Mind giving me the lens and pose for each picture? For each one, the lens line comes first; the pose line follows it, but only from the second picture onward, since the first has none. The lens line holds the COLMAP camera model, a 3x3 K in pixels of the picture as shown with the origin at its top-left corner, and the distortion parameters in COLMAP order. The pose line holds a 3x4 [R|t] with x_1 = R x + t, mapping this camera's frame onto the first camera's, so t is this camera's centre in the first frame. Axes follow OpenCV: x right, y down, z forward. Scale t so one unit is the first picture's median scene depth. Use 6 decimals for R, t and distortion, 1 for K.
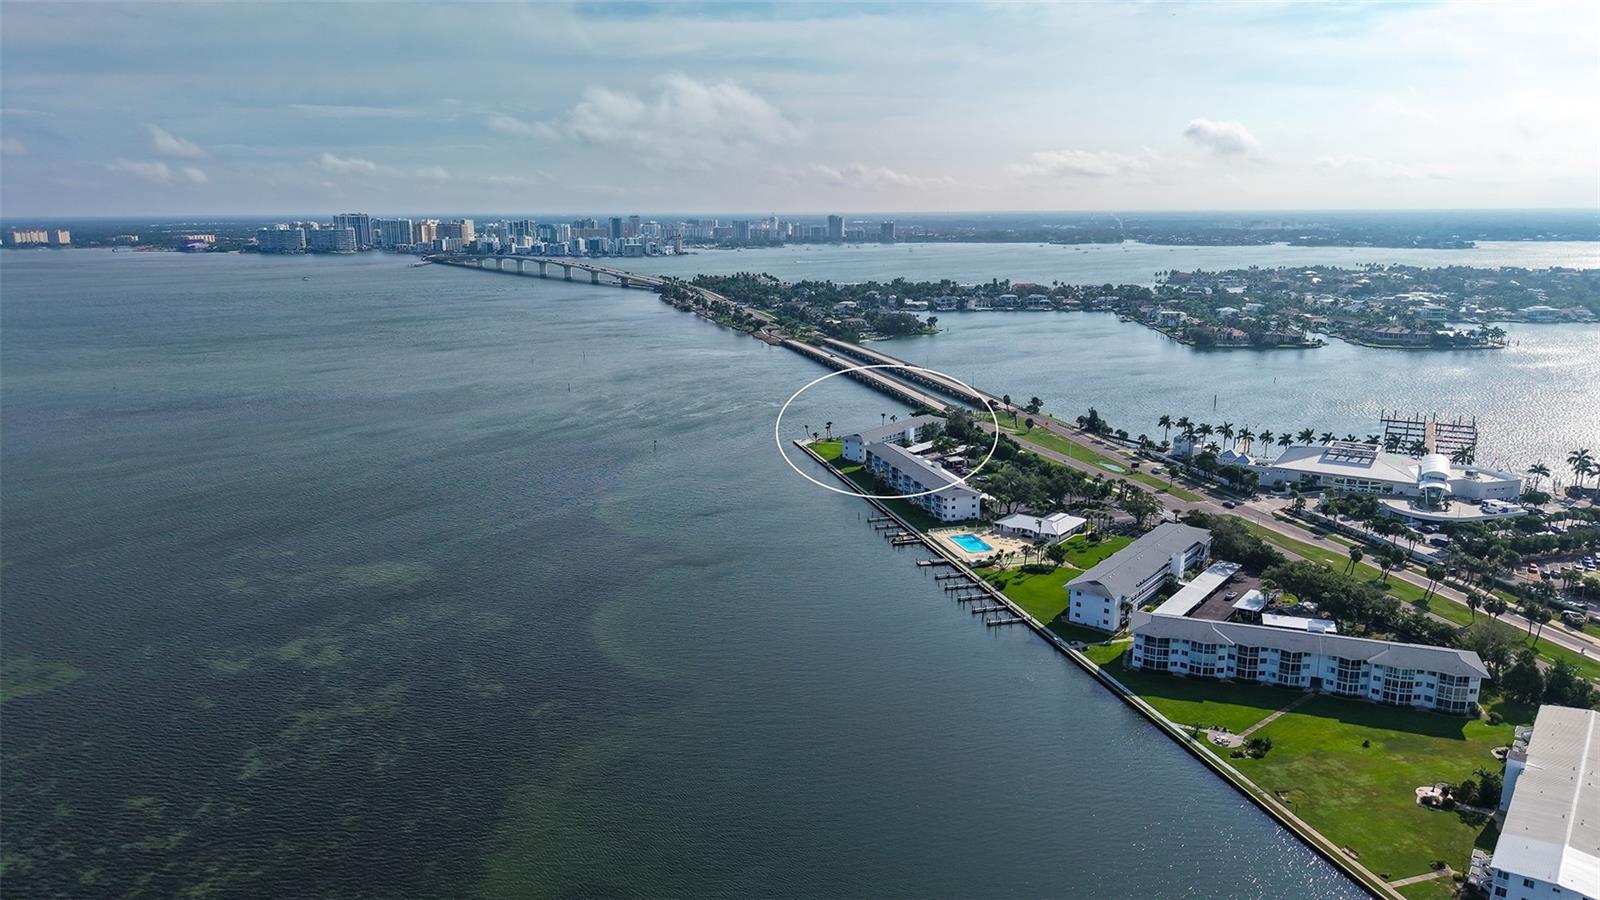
lens RADIAL K [[1089.4, 0, 800.0], [0, 1089.4, 450.0], [0, 0, 1]] dist [-0.000292, -0.002593]
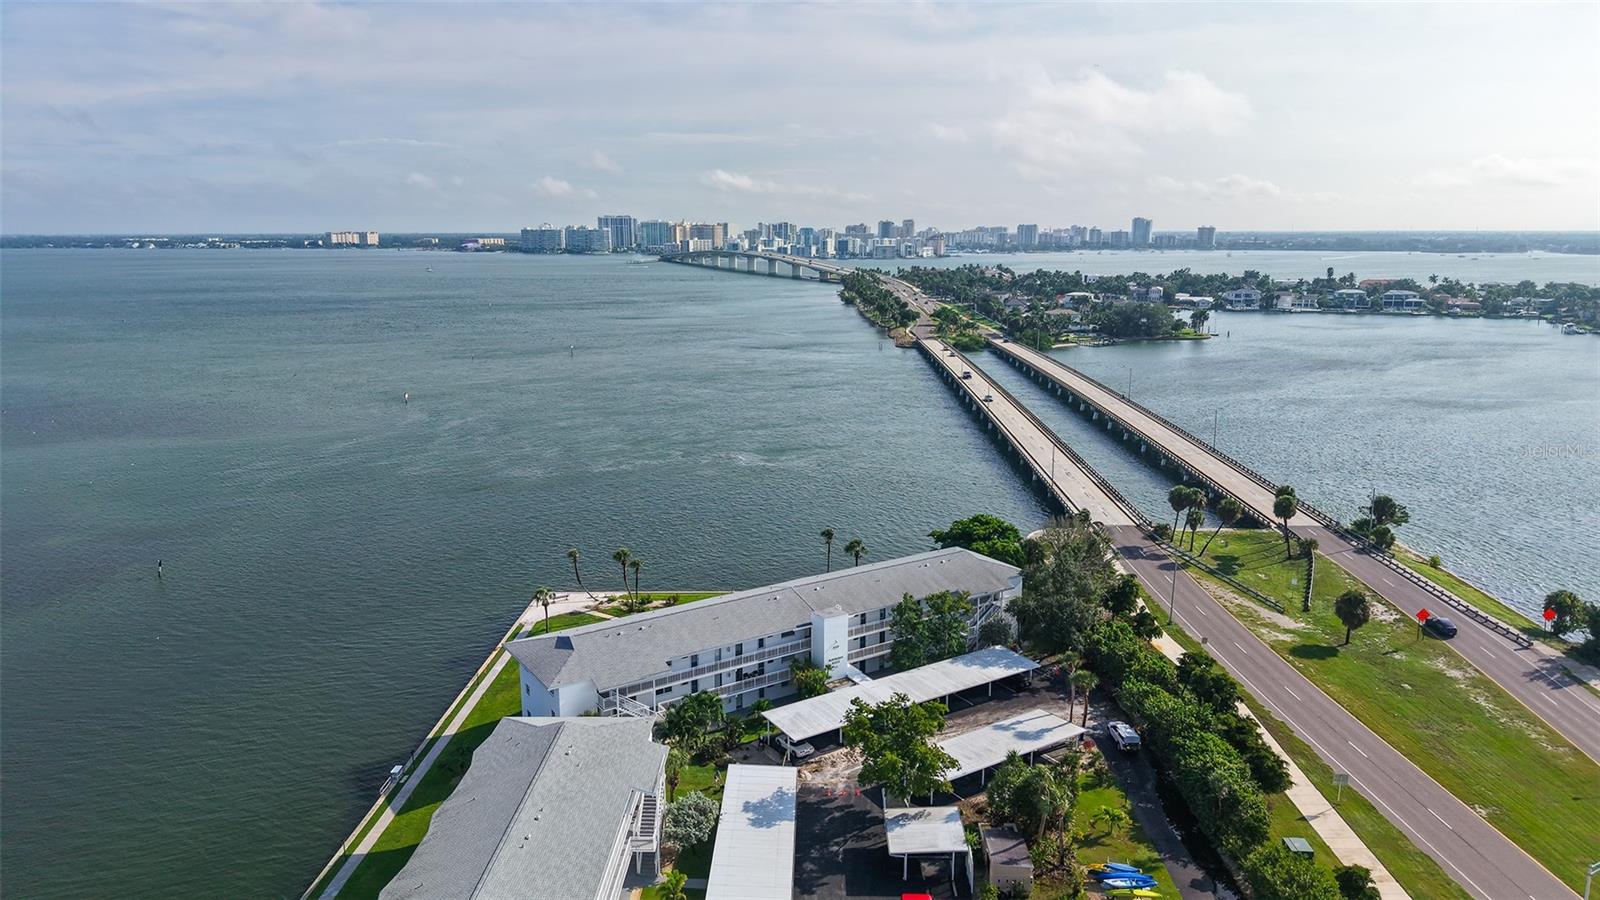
lens RADIAL K [[1089.4, 0, 800.0], [0, 1089.4, 450.0], [0, 0, 1]] dist [-0.000292, -0.002593]
pose [[0.958407, 0.059567, -0.279119, 0.068098], [-0.064895, 0.997843, -0.009878, -0.023504], [0.277929, 0.027581, 0.960206, 0.313394]]
